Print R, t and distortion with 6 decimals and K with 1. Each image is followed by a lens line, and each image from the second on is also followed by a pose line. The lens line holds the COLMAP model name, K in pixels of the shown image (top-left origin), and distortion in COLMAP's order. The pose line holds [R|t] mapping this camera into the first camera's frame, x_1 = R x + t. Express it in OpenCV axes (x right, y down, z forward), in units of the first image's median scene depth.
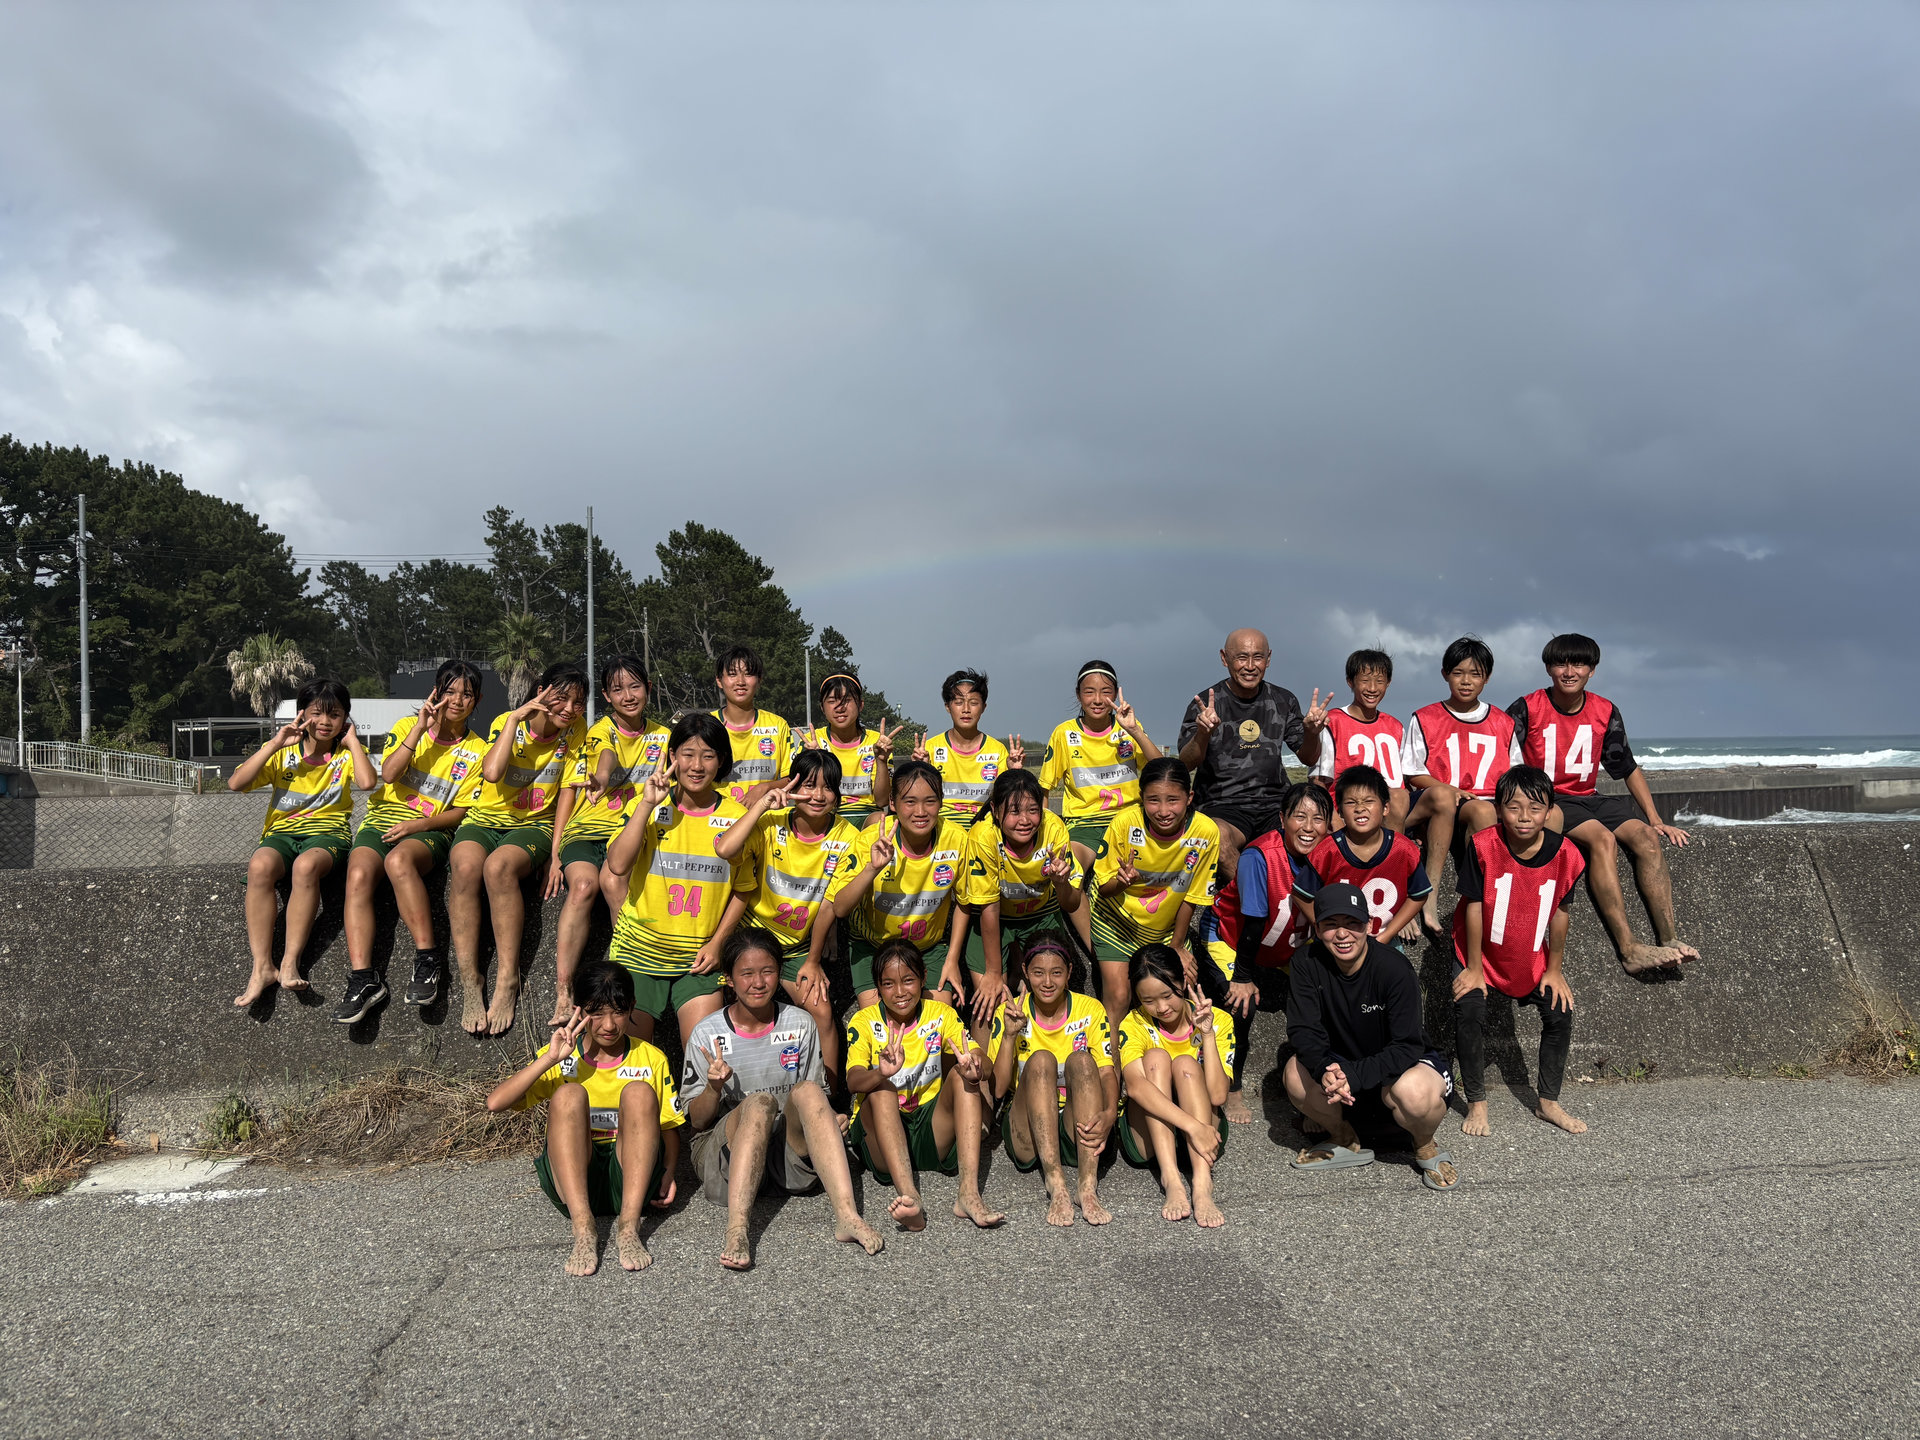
lens RADIAL K [[1463.7, 0, 954.6], [0, 1463.7, 730.2], [0, 0, 1]] dist [0.029849, -0.035828]
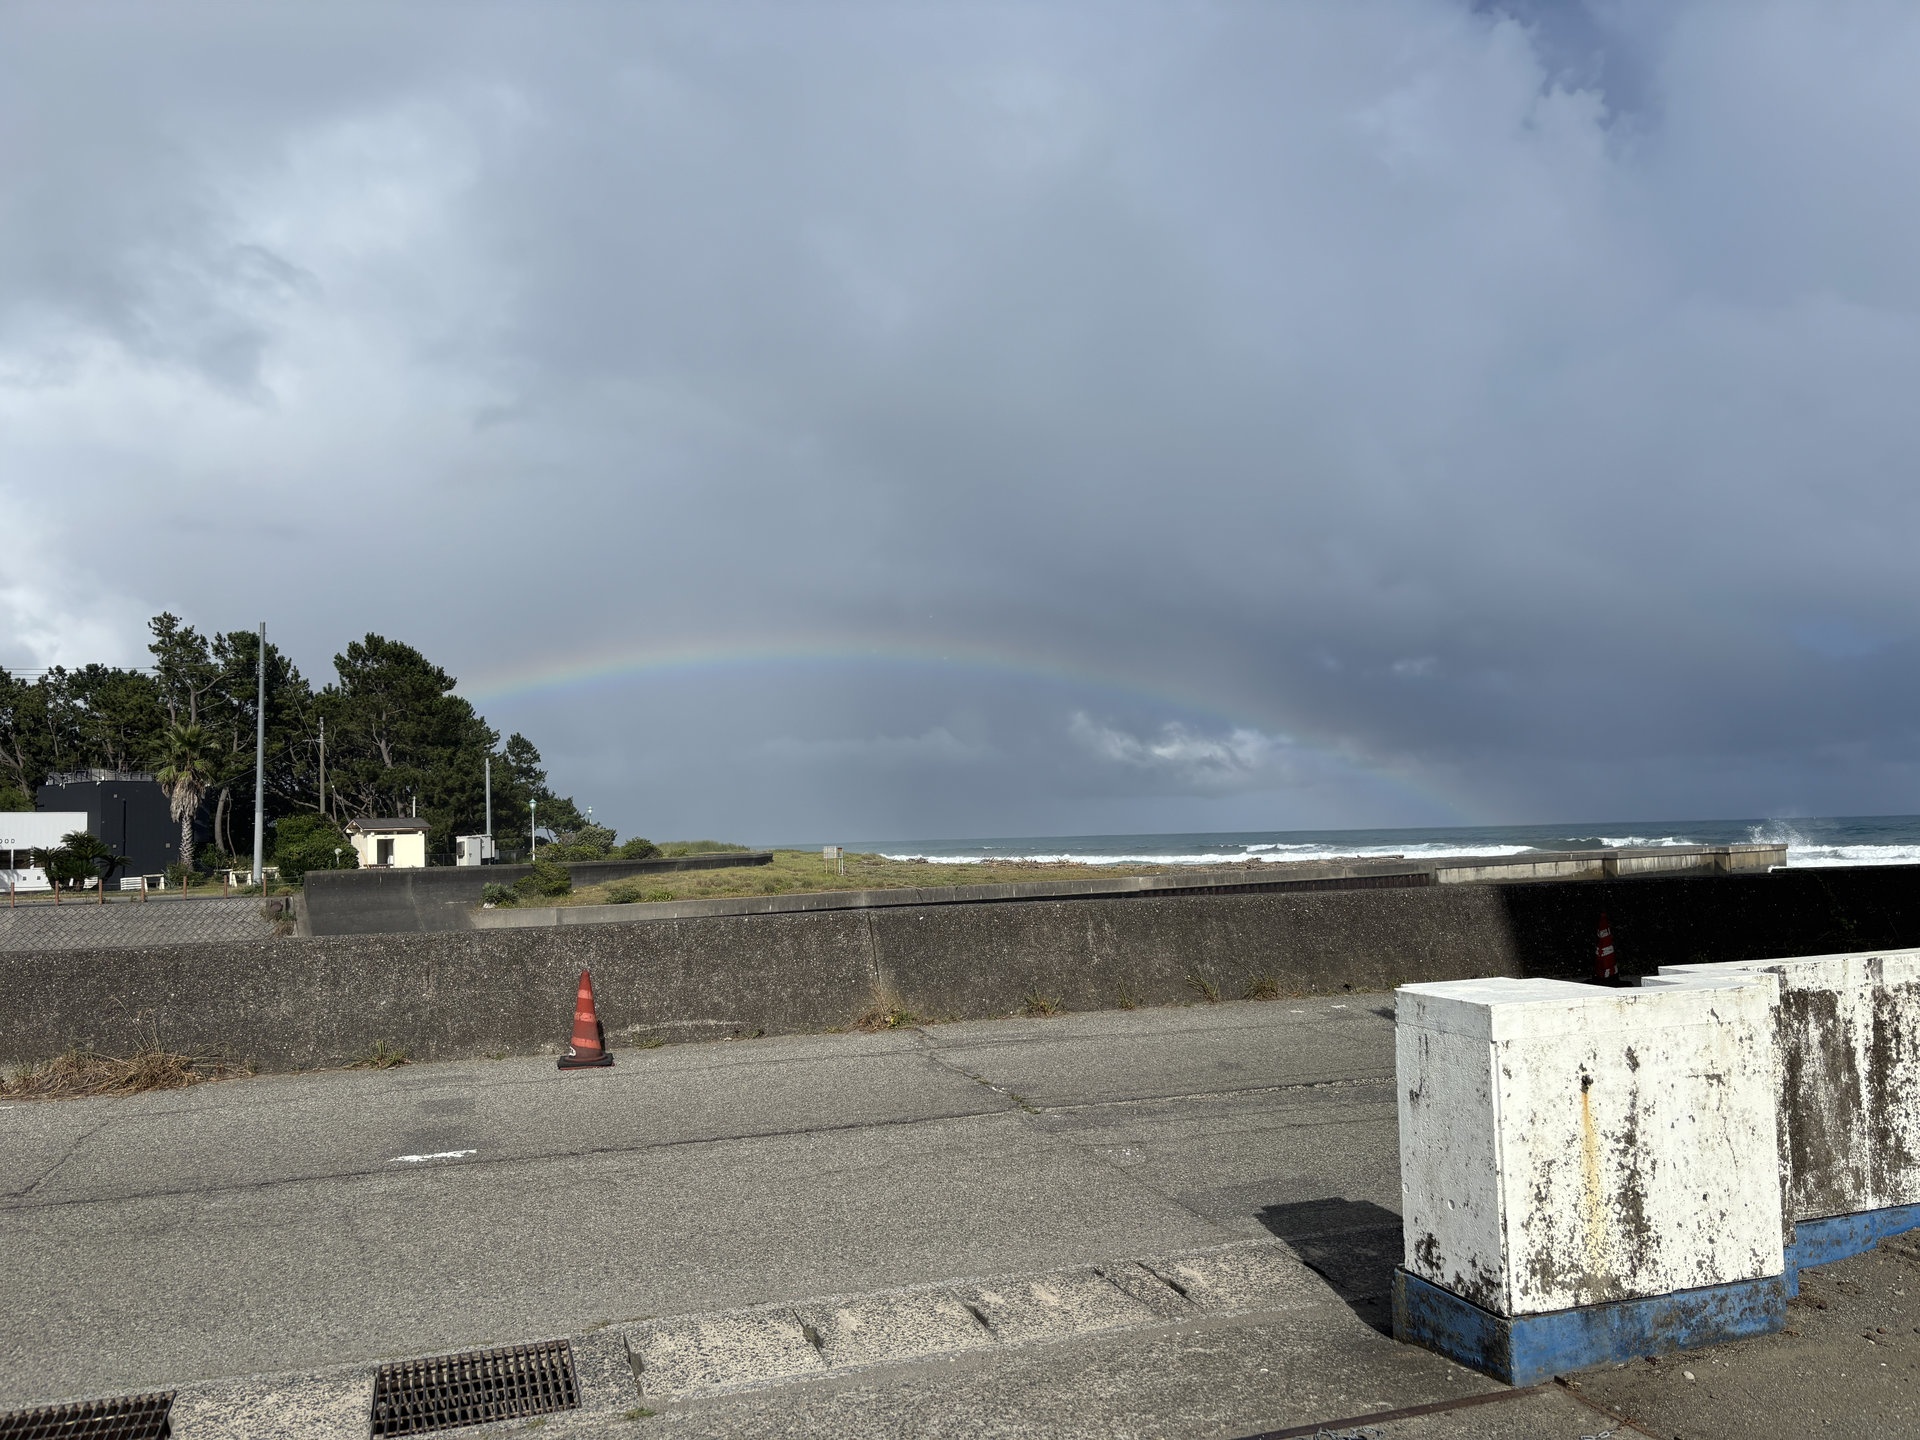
lens RADIAL K [[1463.7, 0, 949.9], [0, 1463.7, 704.4], [0, 0, 1]] dist [0.029849, -0.035828]
pose [[0.981980, 0.000748, 0.188985, 0.019670], [0.015107, 0.996482, -0.082439, -0.002859], [-0.188382, 0.083808, 0.978513, -0.061228]]
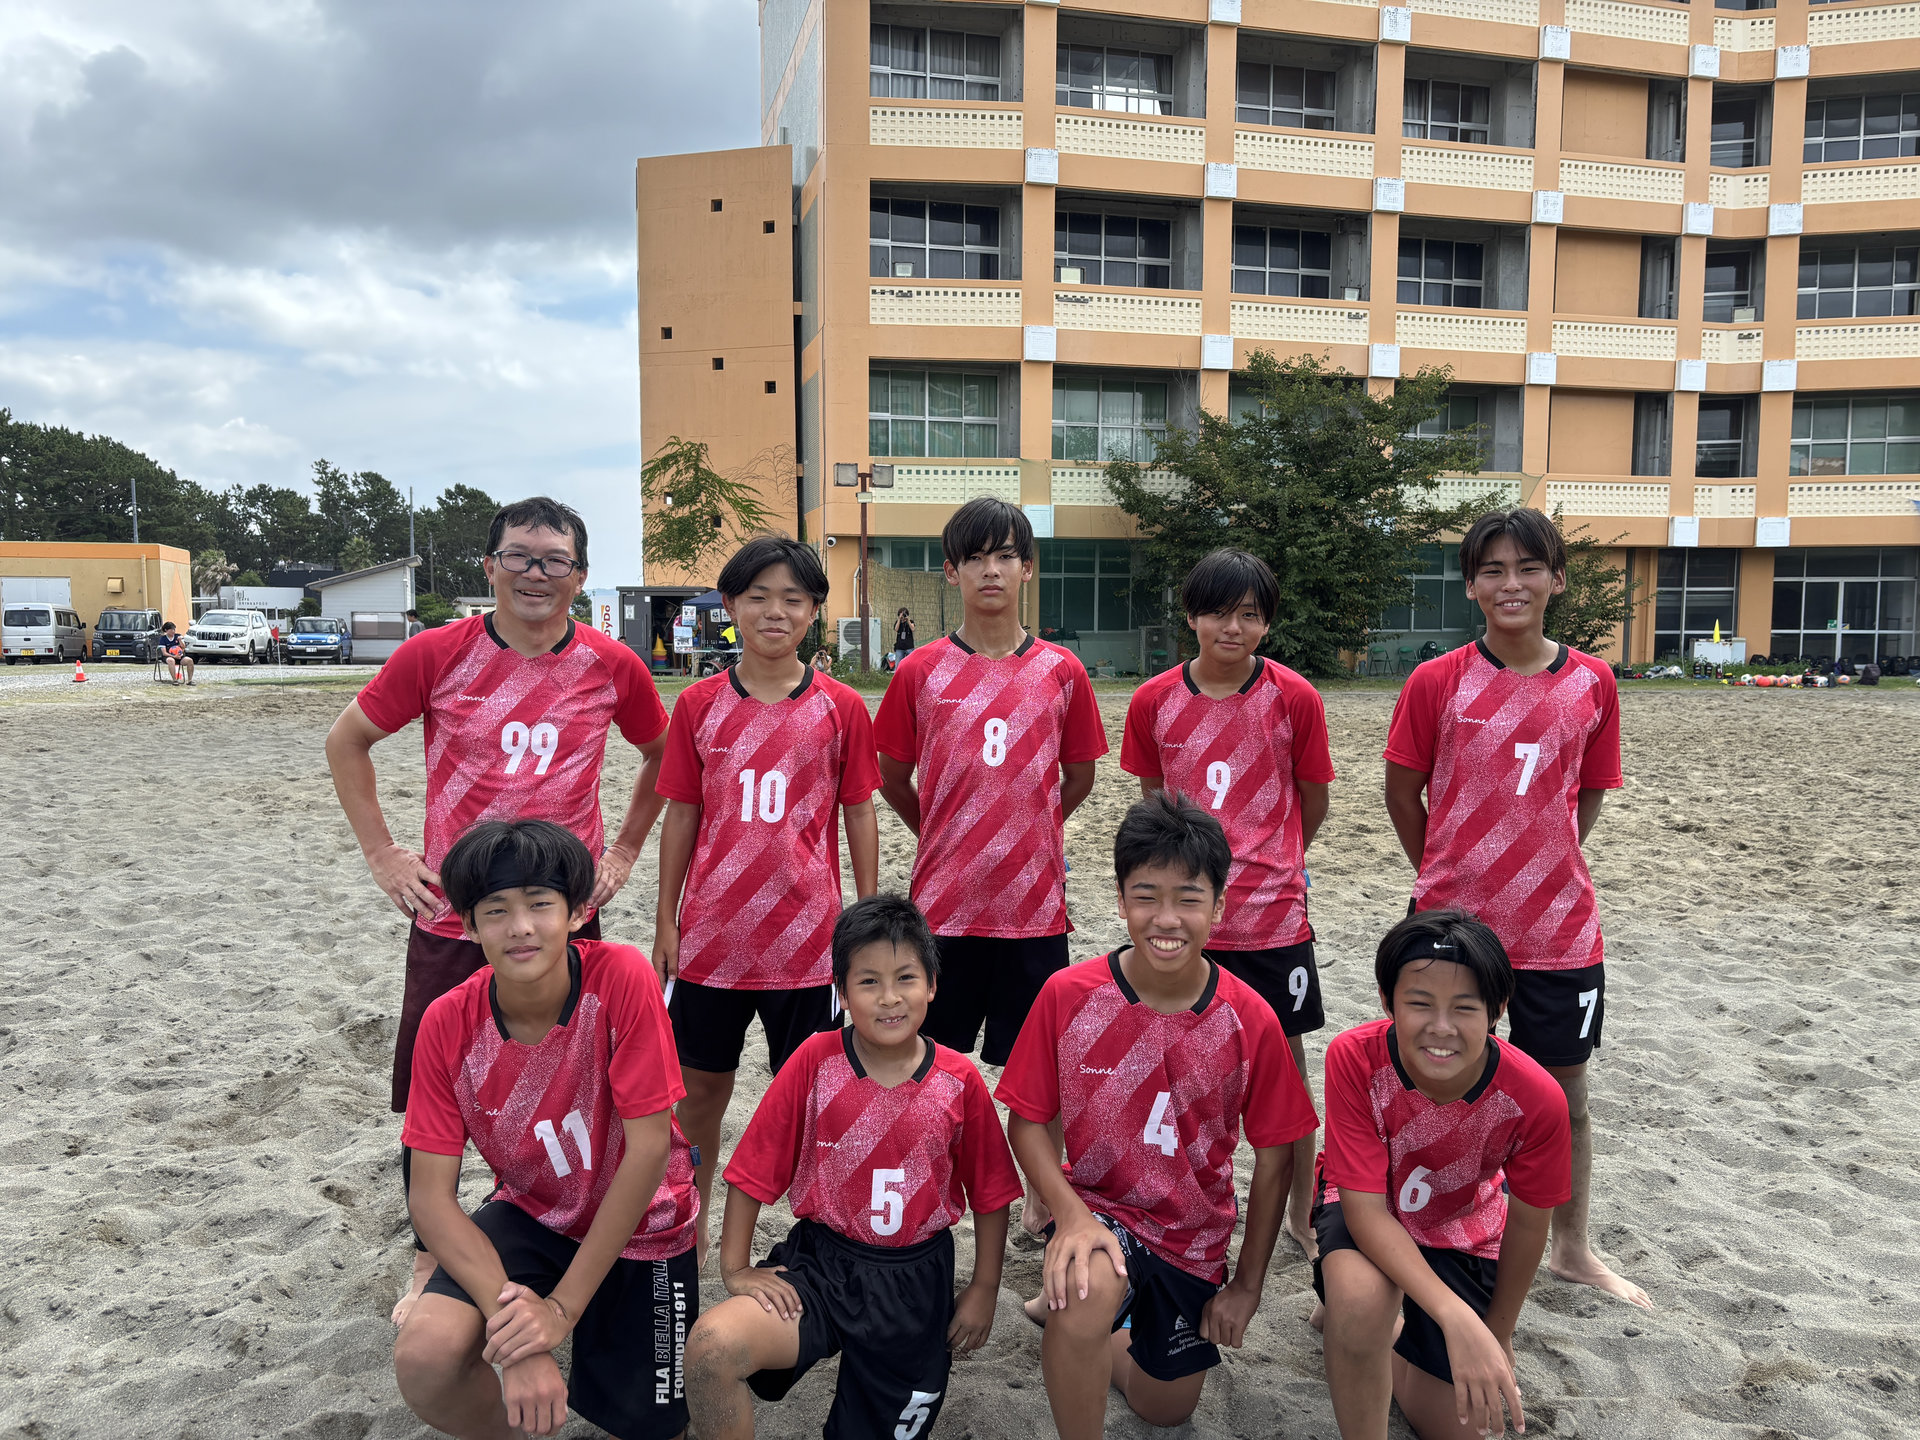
lens RADIAL K [[1463.7, 0, 953.7], [0, 1463.7, 735.7], [0, 0, 1]] dist [0.029849, -0.035828]
pose [[0.981920, -0.003270, 0.189268, 0.053905], [-0.014096, 0.995812, 0.090336, -0.011904], [-0.188771, -0.091371, 0.977761, -0.725230]]
